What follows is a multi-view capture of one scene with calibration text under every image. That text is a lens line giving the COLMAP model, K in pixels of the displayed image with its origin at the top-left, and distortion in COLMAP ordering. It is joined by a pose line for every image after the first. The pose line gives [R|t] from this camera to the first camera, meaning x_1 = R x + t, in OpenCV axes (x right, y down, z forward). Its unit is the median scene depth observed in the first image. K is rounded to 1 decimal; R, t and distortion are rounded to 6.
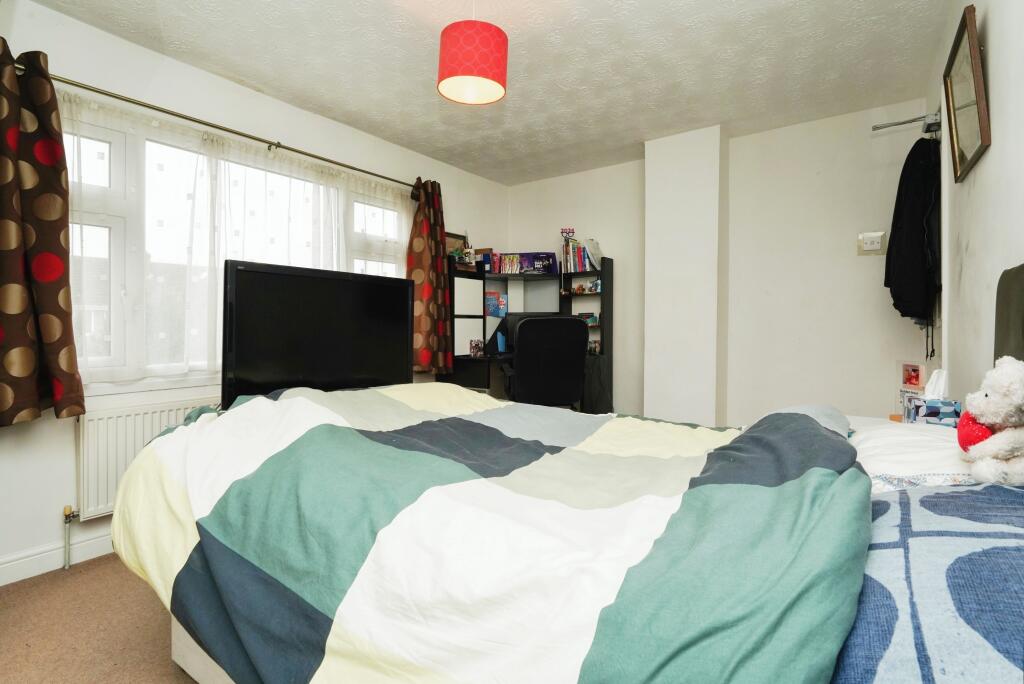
lens RADIAL K [[470.3, 0, 490.9], [0, 470.3, 328.7], [0, 0, 1]] dist [-0.000758, 0.000128]
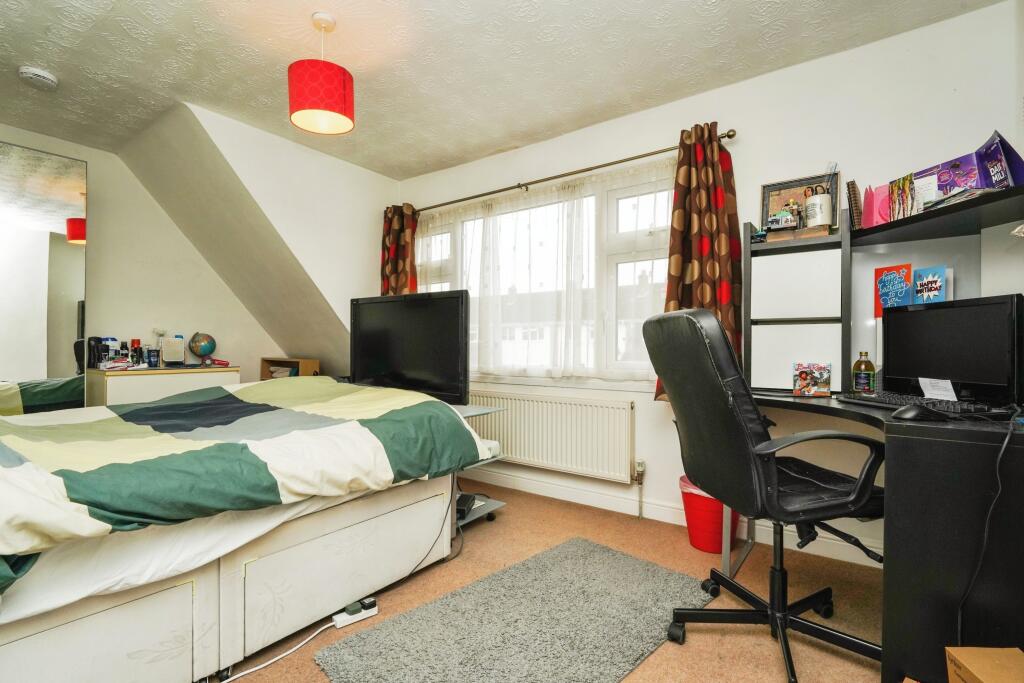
lens RADIAL K [[459.6, 0, 512.0], [0, 459.6, 341.5], [0, 0, 1]] dist [-0.000445, 0.000096]
pose [[0.056197, -0.003865, -0.998412, 1.189164], [-0.006004, 0.999973, -0.004209, 0.007572], [0.998402, 0.006231, 0.056173, 1.580680]]
